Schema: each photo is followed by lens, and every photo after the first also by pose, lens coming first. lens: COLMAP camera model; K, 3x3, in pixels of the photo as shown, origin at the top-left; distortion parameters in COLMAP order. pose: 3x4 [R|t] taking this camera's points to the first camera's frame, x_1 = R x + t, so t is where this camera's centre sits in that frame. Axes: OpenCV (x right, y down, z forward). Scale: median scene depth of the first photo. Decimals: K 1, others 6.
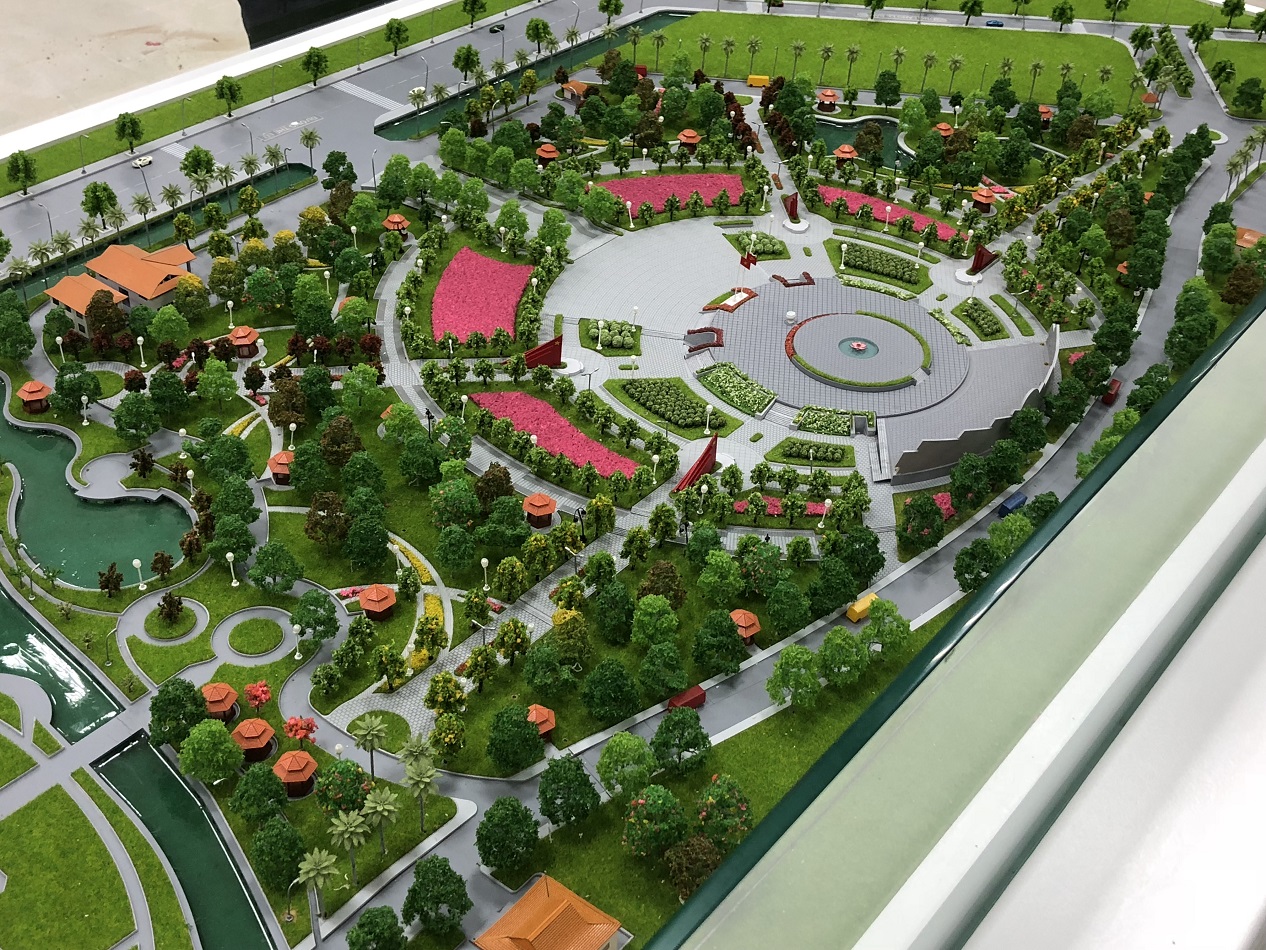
lens RADIAL K [[1575.0, 0, 641.7], [0, 1575.0, 412.6], [0, 0, 1]] dist [0.204757, -0.783231]
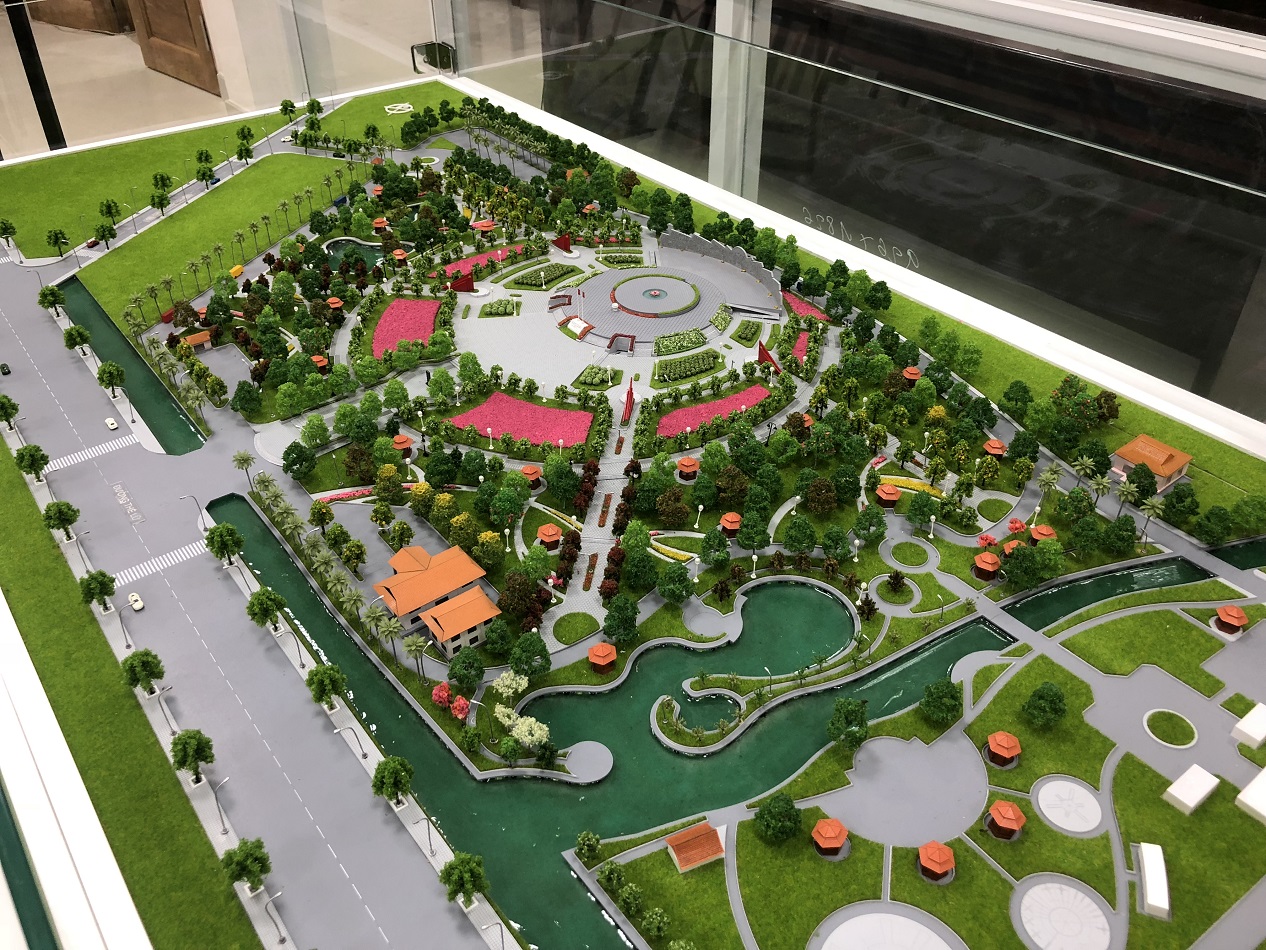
lens RADIAL K [[1051.7, 0, 632.6], [0, 1051.7, 458.0], [0, 0, 1]] dist [0.009720, -0.003470]
pose [[0.258613, -0.606532, 0.751823, -0.784842], [0.562952, 0.727104, 0.392945, -0.358874], [-0.784987, 0.321620, 0.529486, 0.522082]]
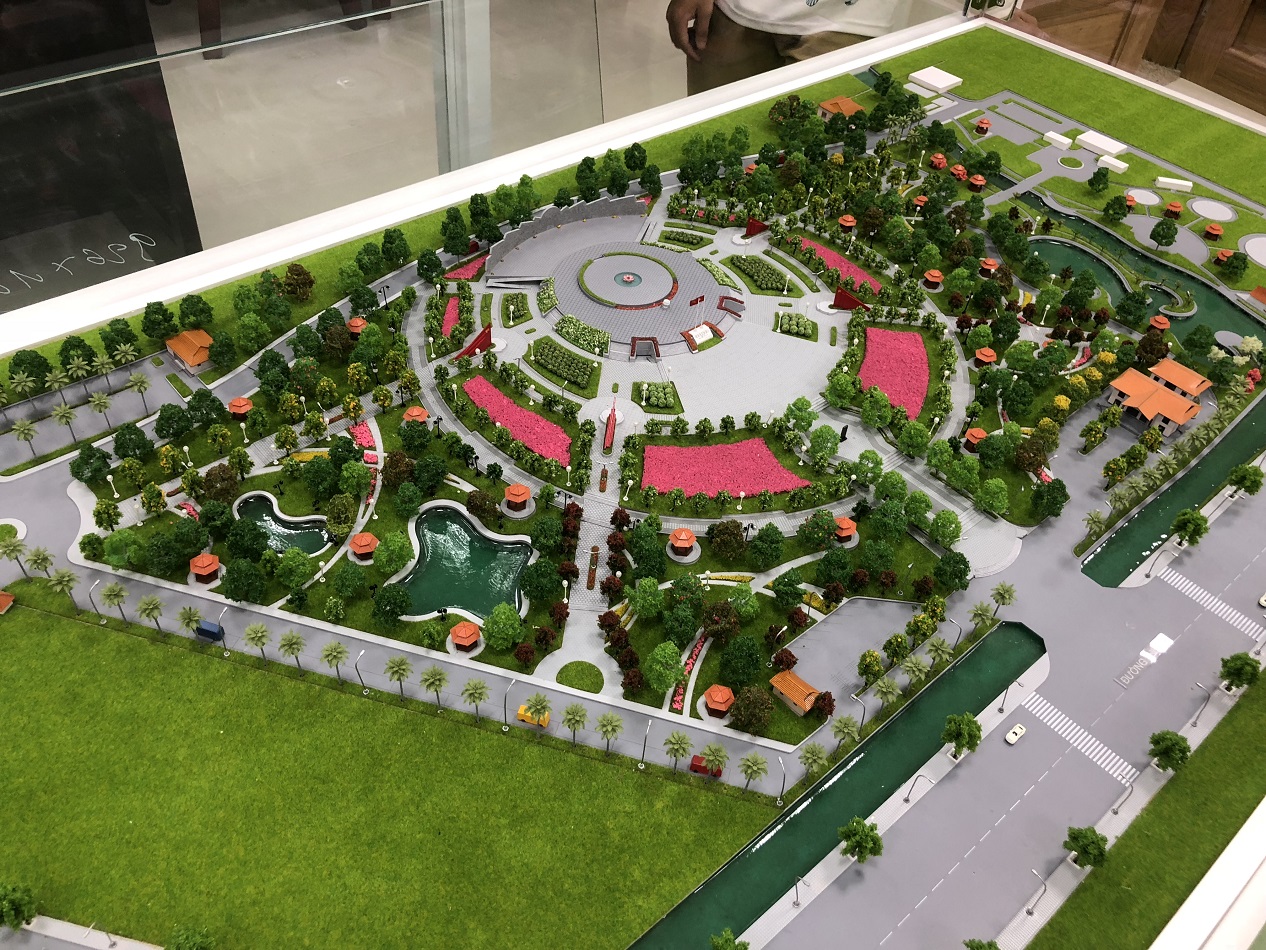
lens RADIAL K [[1047.1, 0, 633.0], [0, 1047.1, 475.0], [0, 0, 1]] dist [0.034291, -0.081324]
pose [[-0.972695, -0.227179, 0.047476, 0.048752], [-0.001396, 0.210285, 0.977639, -0.955764], [-0.232083, 0.950878, -0.204860, 1.395167]]
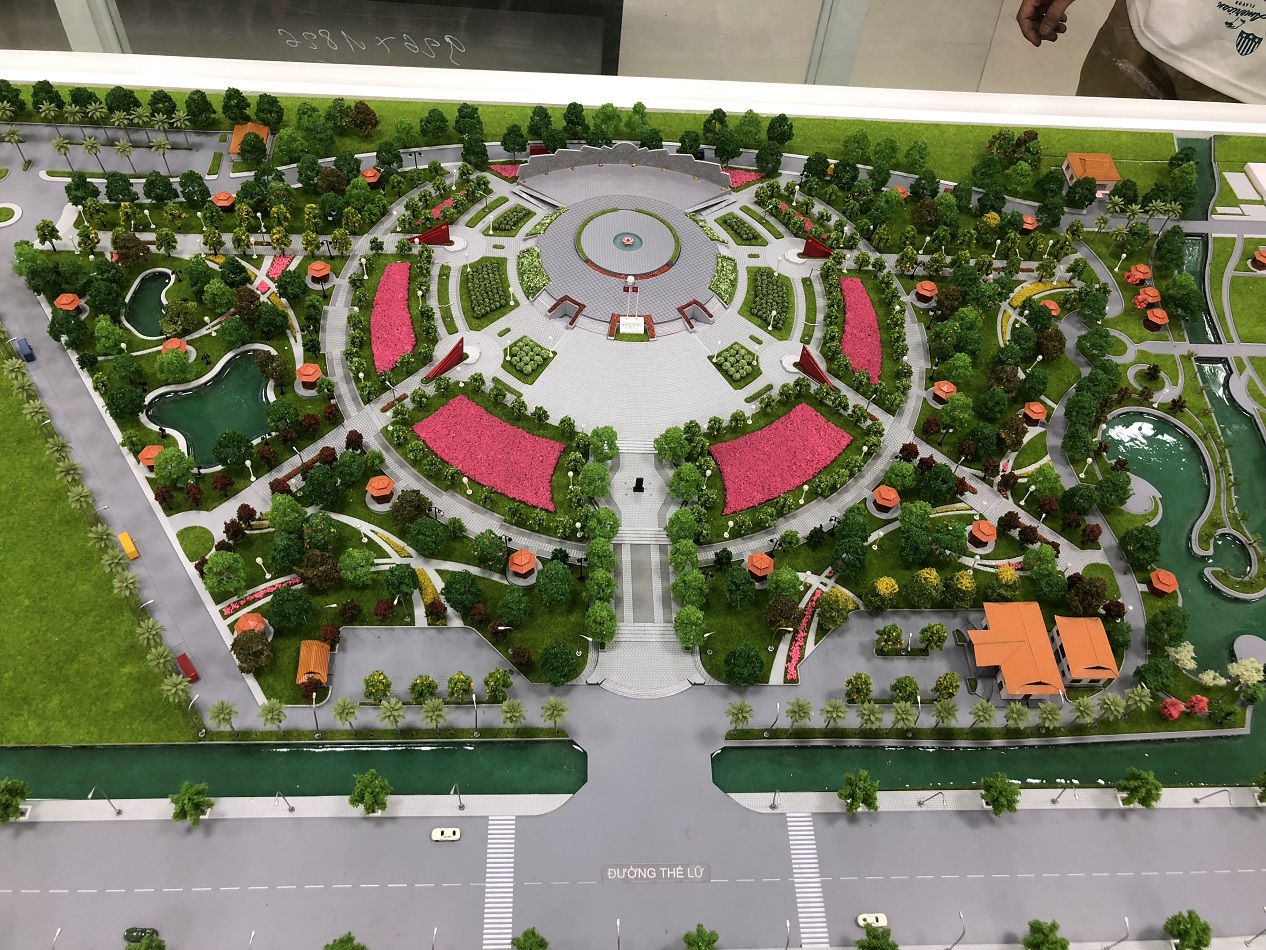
lens RADIAL K [[1051.7, 0, 632.6], [0, 1051.7, 458.0], [0, 0, 1]] dist [0.009720, -0.003470]
pose [[-0.629255, -0.671003, 0.392165, -0.354829], [0.346007, 0.209961, 0.914438, -0.849000], [-0.695929, 0.711106, 0.100053, 1.063219]]
